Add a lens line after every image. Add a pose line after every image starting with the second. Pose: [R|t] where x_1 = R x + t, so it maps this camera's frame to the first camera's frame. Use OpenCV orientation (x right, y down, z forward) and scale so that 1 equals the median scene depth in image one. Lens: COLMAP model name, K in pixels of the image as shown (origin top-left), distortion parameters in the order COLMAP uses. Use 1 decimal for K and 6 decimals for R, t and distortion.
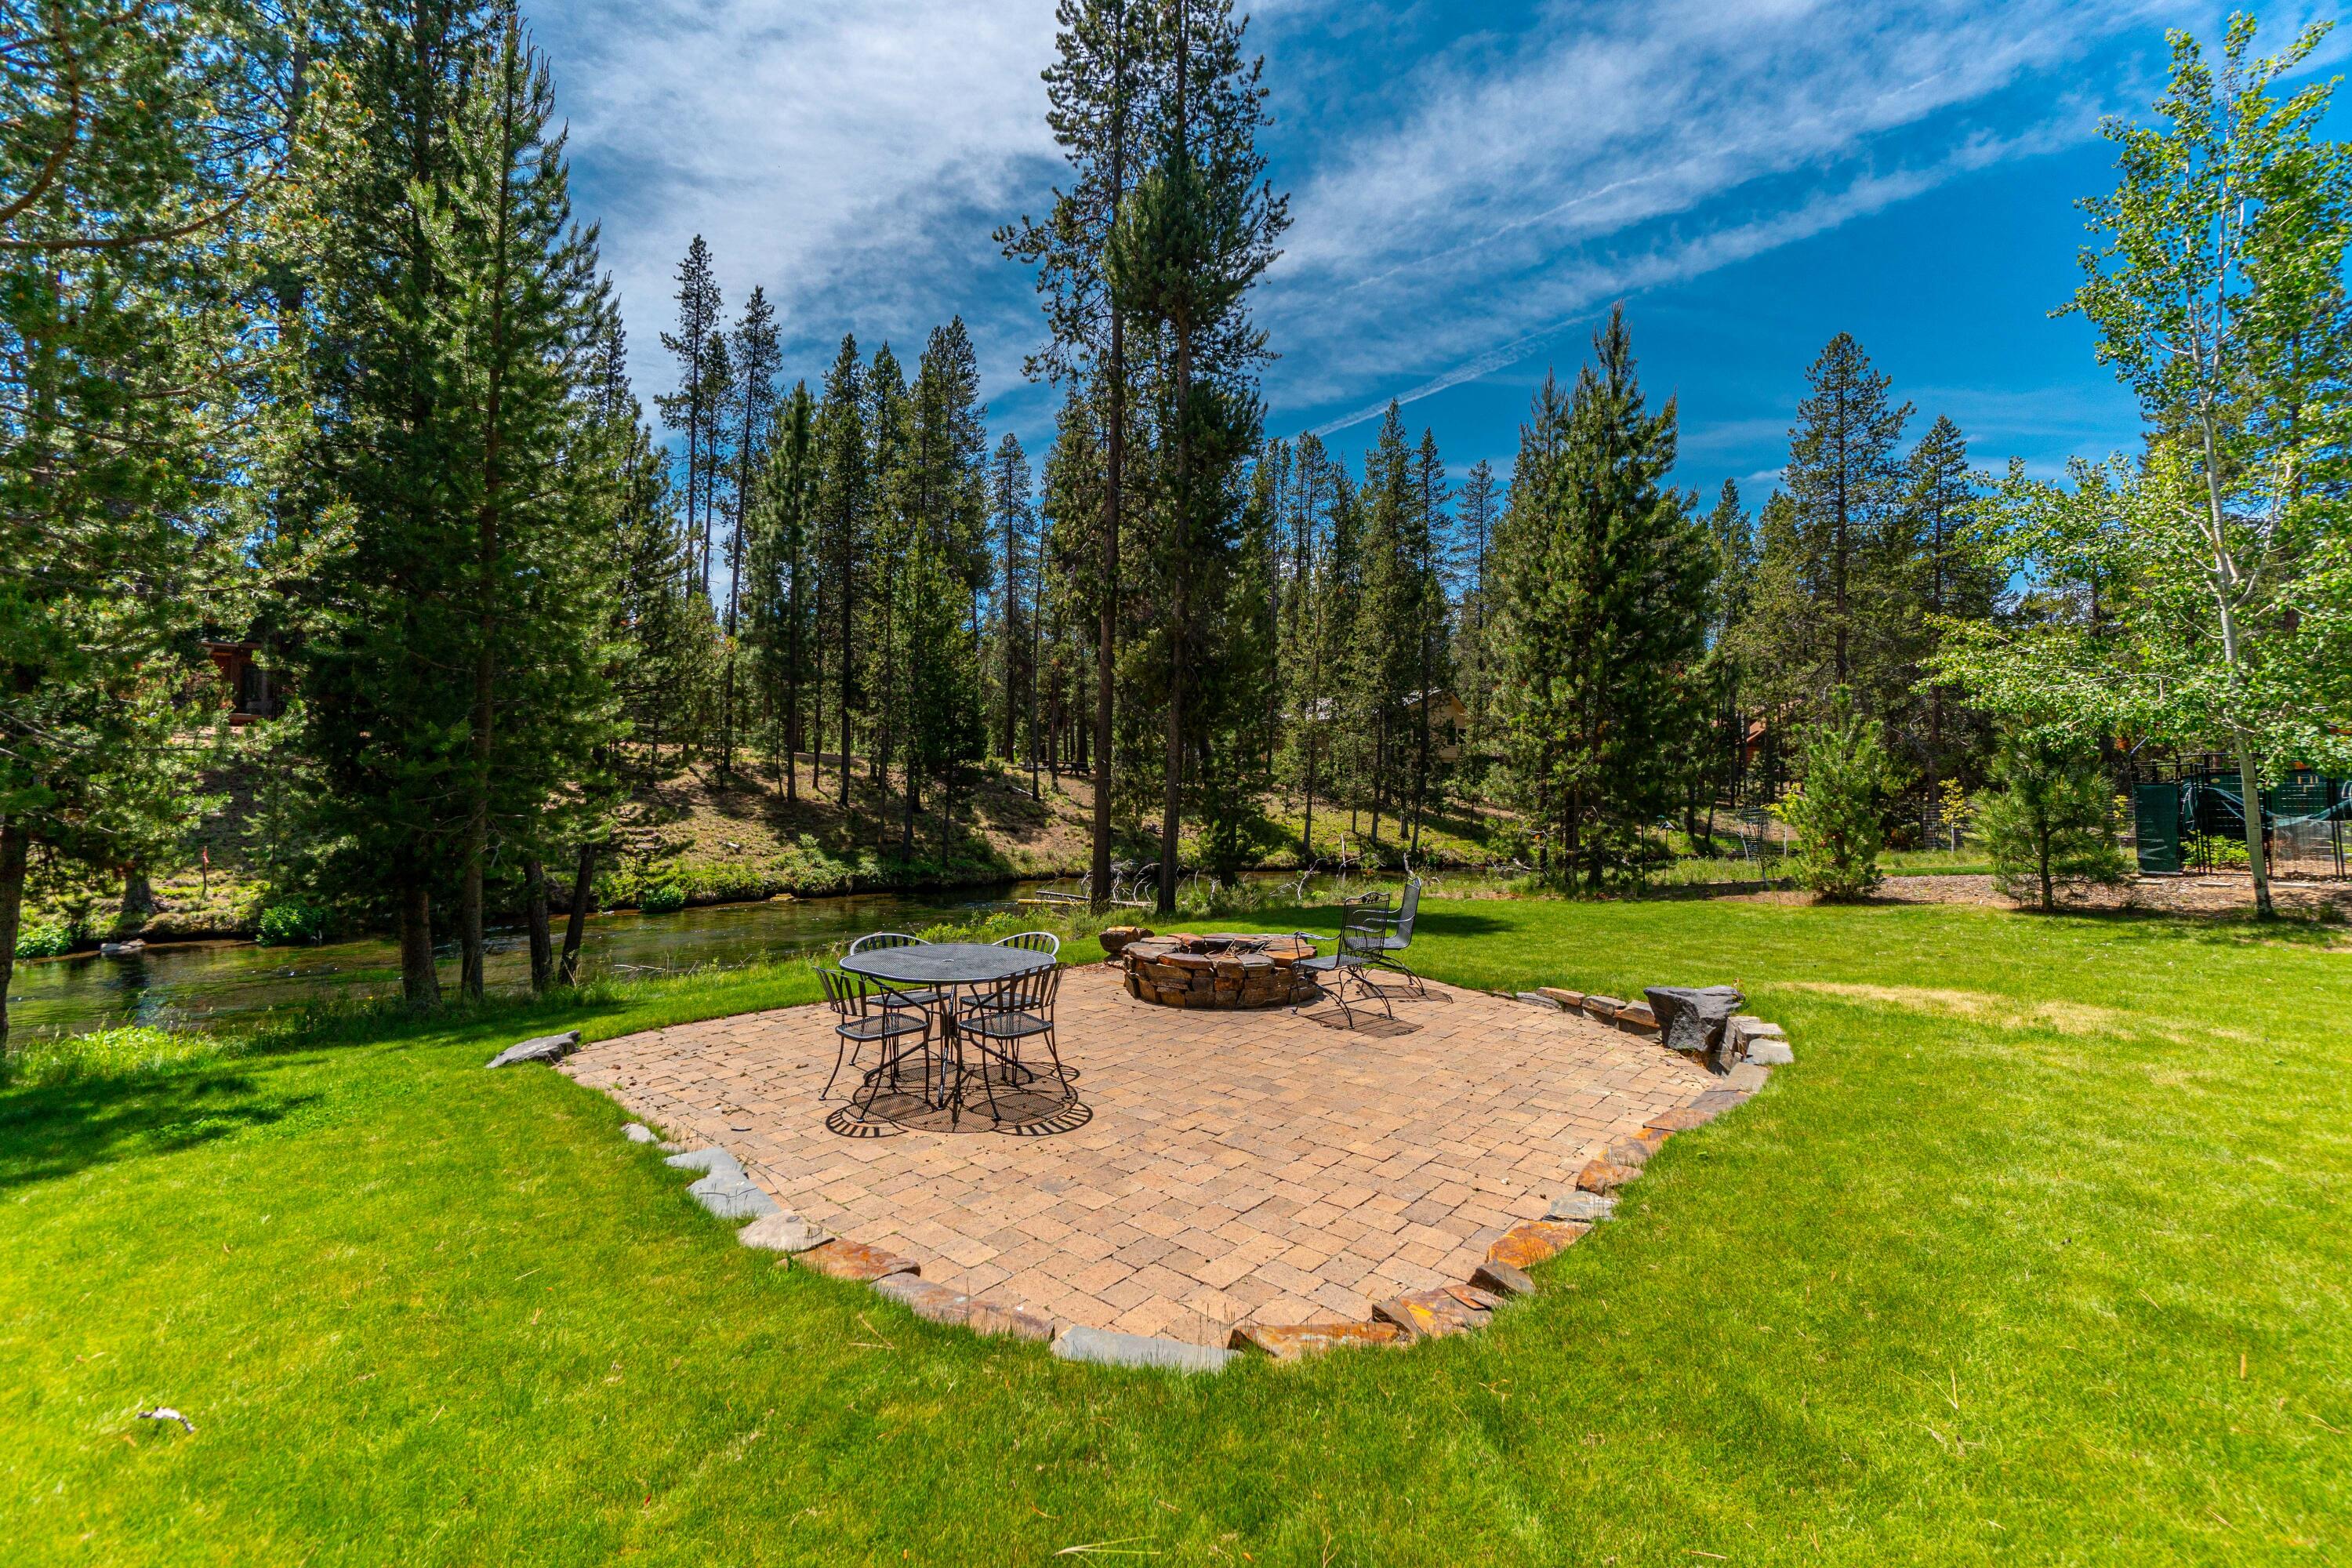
lens RADIAL K [[1000.2, 0, 1176.0], [0, 1000.2, 784.0], [0, 0, 1]] dist [-0.000352, -0.000102]
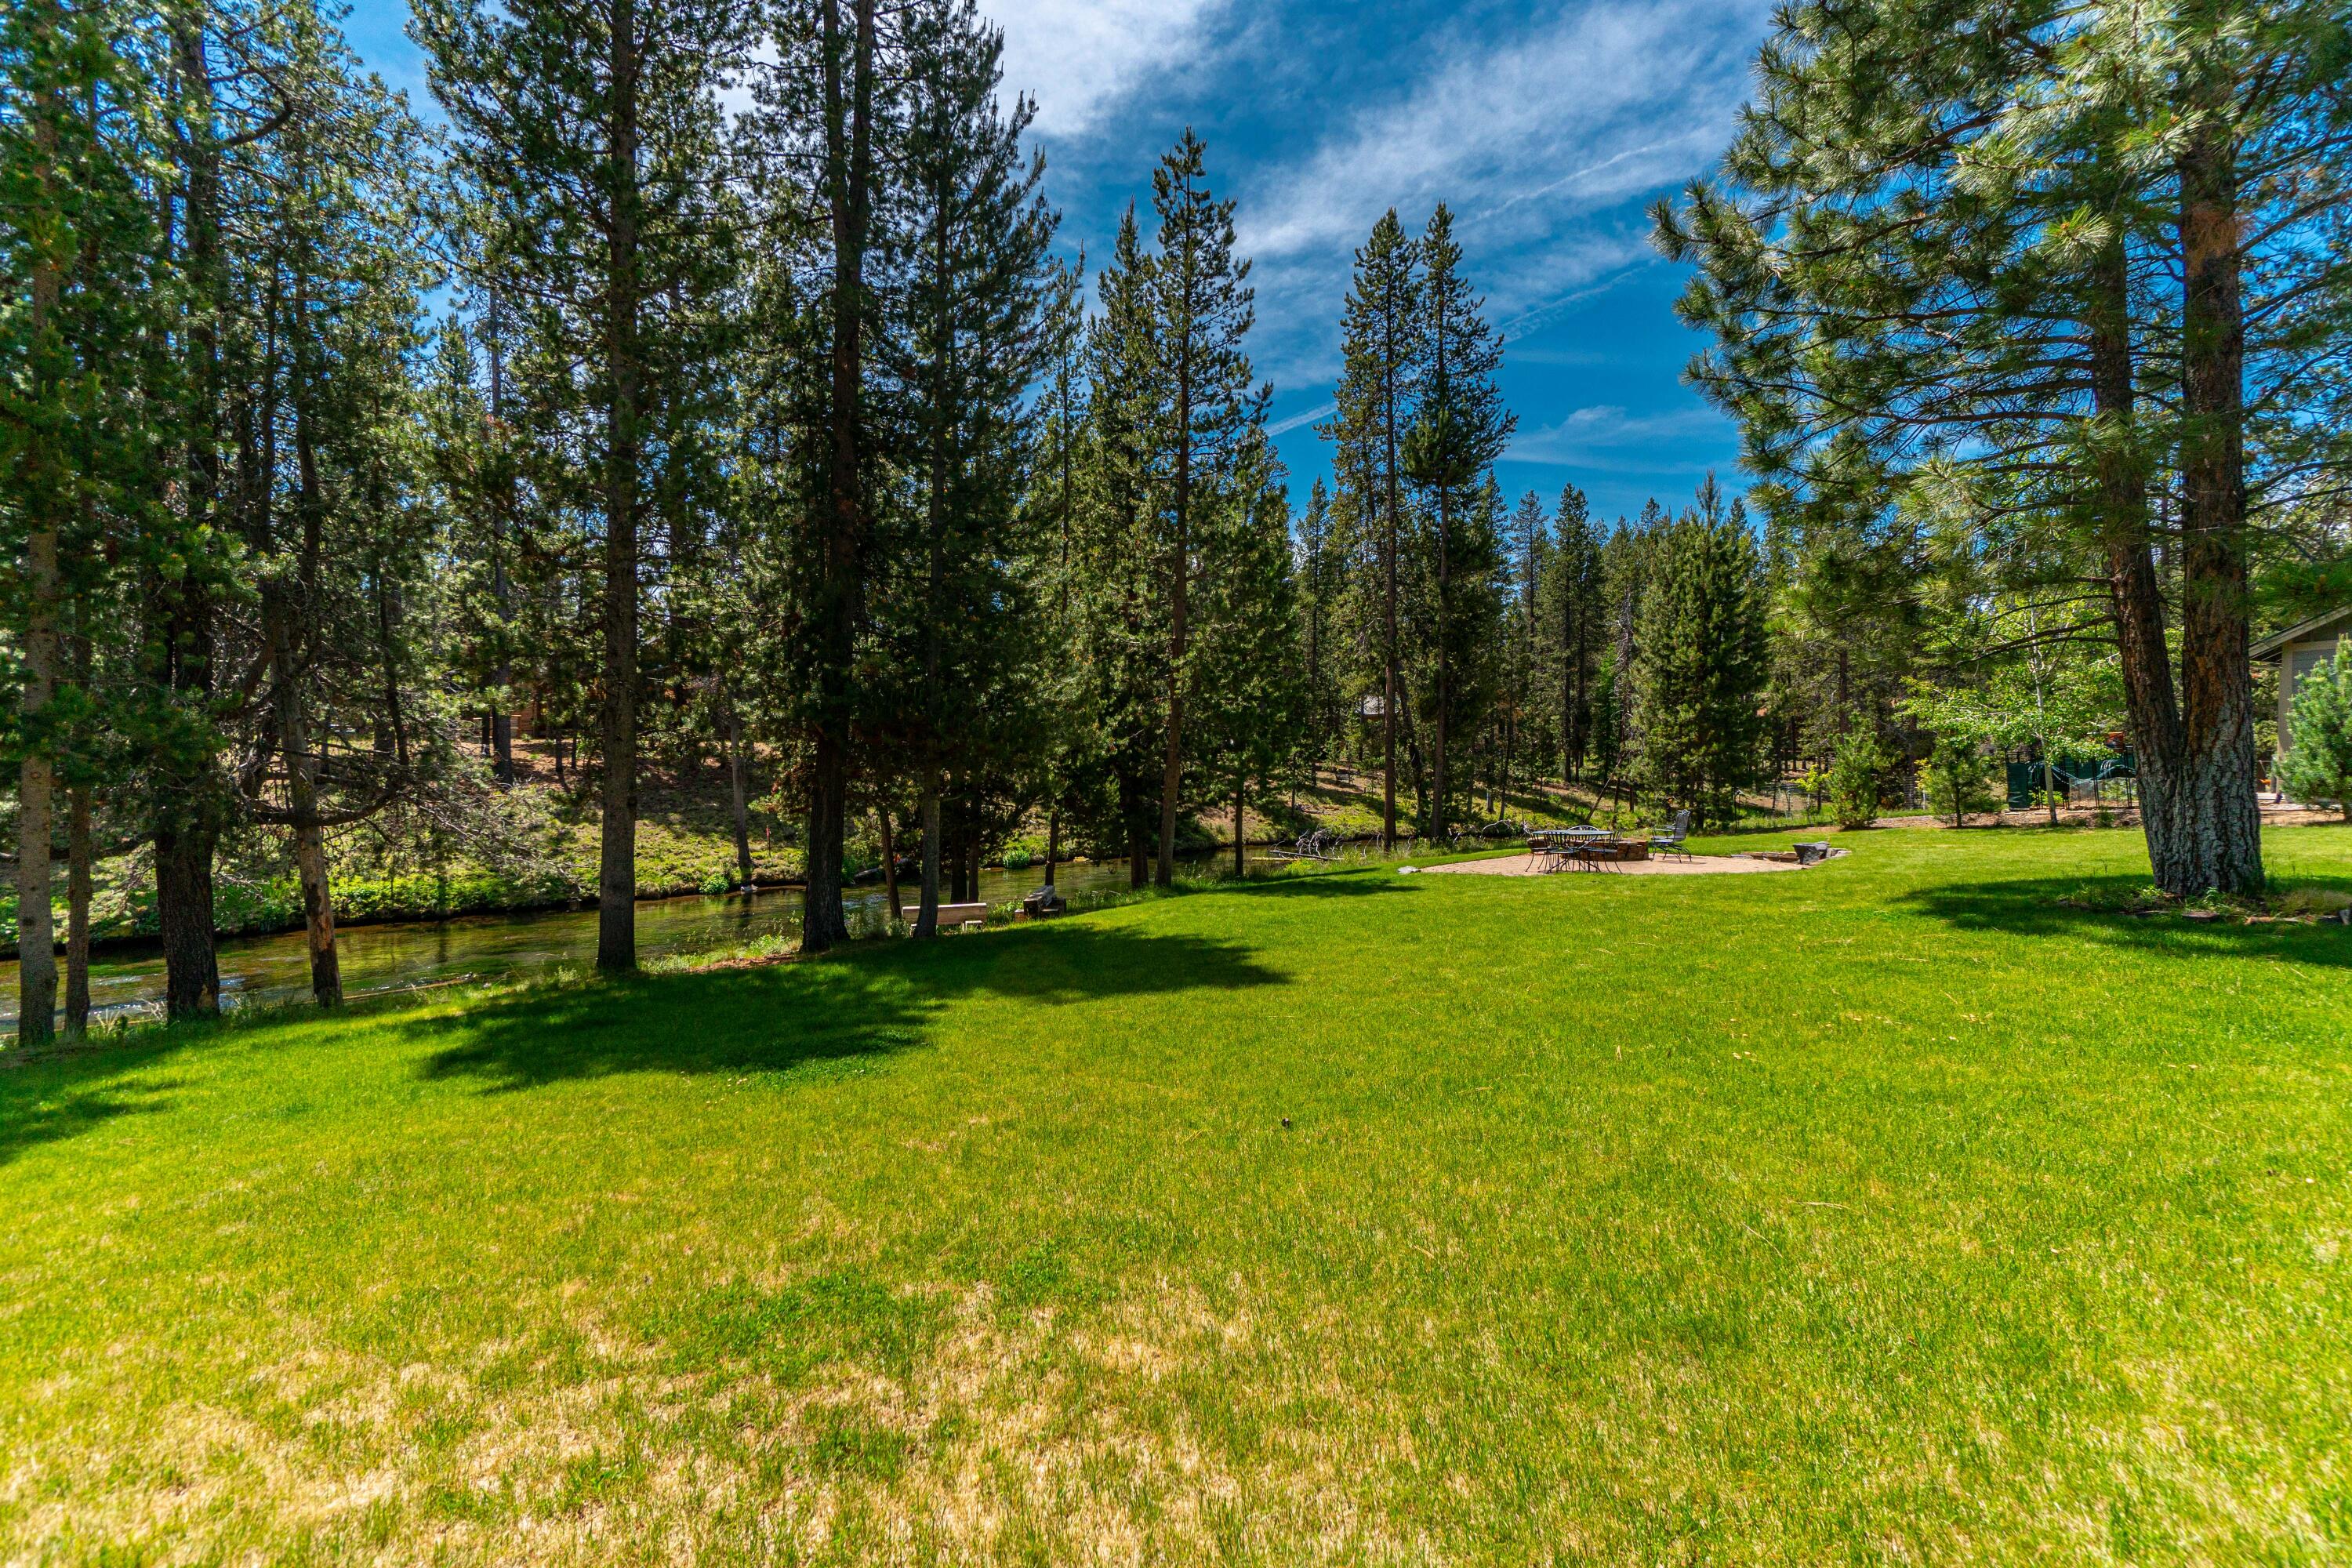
lens RADIAL K [[1000.2, 0, 1176.0], [0, 1000.2, 784.0], [0, 0, 1]] dist [-0.000352, -0.000102]
pose [[0.999825, -0.017441, 0.006835, -0.228276], [0.017354, 0.999769, 0.012685, -0.004451], [-0.007055, -0.012564, 0.999896, -0.317894]]
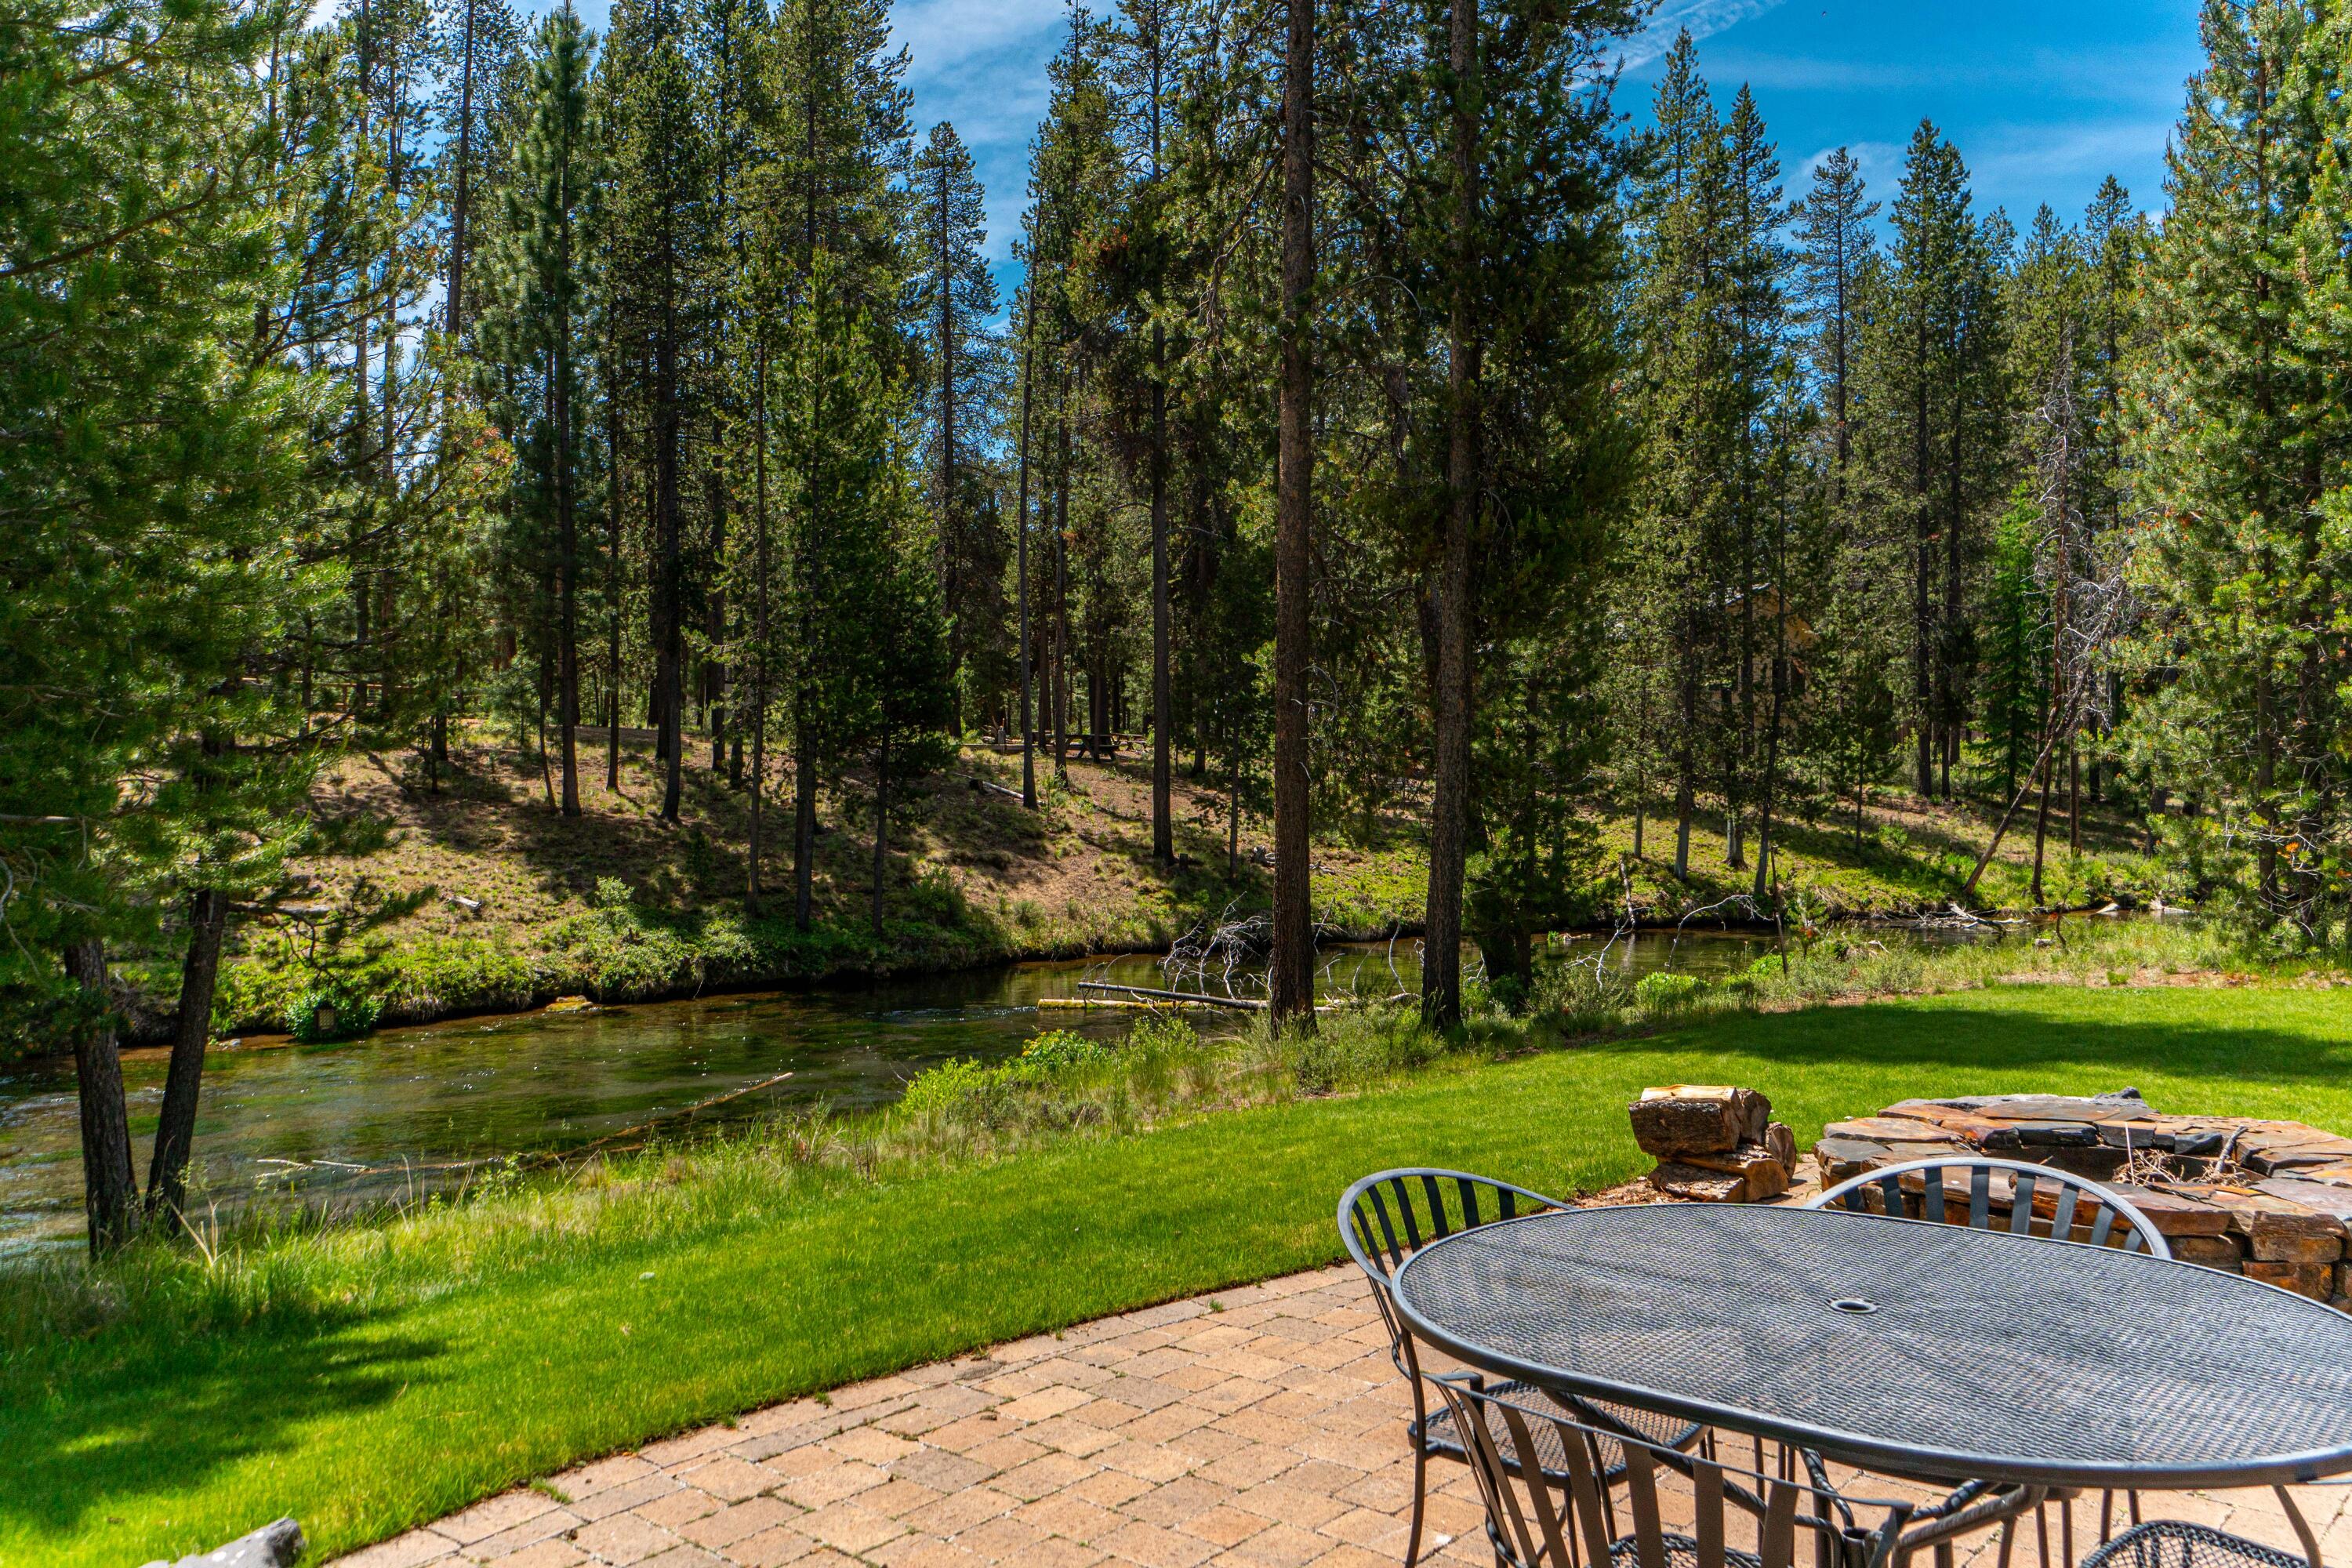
lens RADIAL K [[1792.9, 0, 1181.3], [0, 1792.9, 790.8], [0, 0, 1]] dist [0.005042, 0.002609]
pose [[0.999705, -0.019177, -0.014886, -0.060367], [0.019239, 0.999807, 0.004014, 0.007359], [0.014806, -0.004299, 0.999881, 0.089236]]
